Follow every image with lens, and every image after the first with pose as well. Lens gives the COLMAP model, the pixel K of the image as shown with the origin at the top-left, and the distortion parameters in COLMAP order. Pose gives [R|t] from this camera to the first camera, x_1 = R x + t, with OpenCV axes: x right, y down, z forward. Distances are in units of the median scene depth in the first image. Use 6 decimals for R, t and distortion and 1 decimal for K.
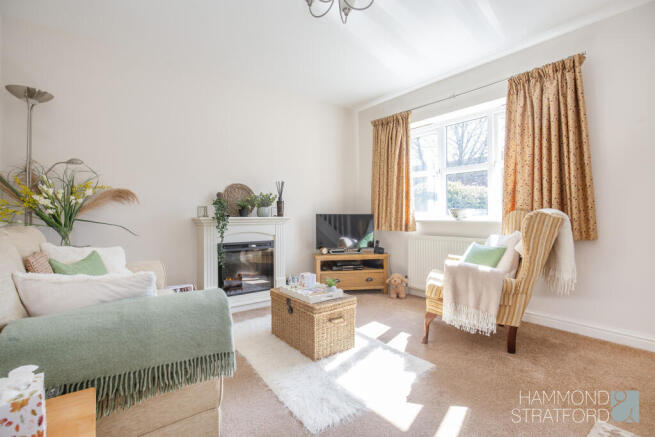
lens RADIAL K [[308.5, 0, 328.9], [0, 308.5, 215.3], [0, 0, 1]] dist [0.001278, 0.000705]
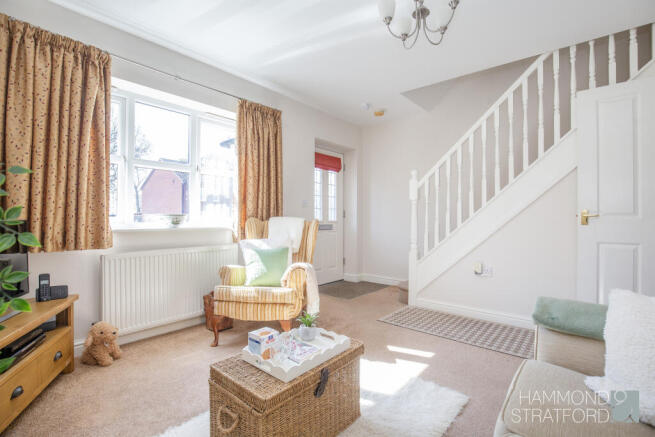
lens RADIAL K [[308.5, 0, 332.8], [0, 308.5, 216.0], [0, 0, 1]] dist [0.001278, 0.000705]
pose [[-0.216818, -0.008586, 0.976174, -0.455513], [-0.011021, 0.999919, 0.006347, -0.022754], [-0.976150, -0.009382, -0.216895, 0.709113]]
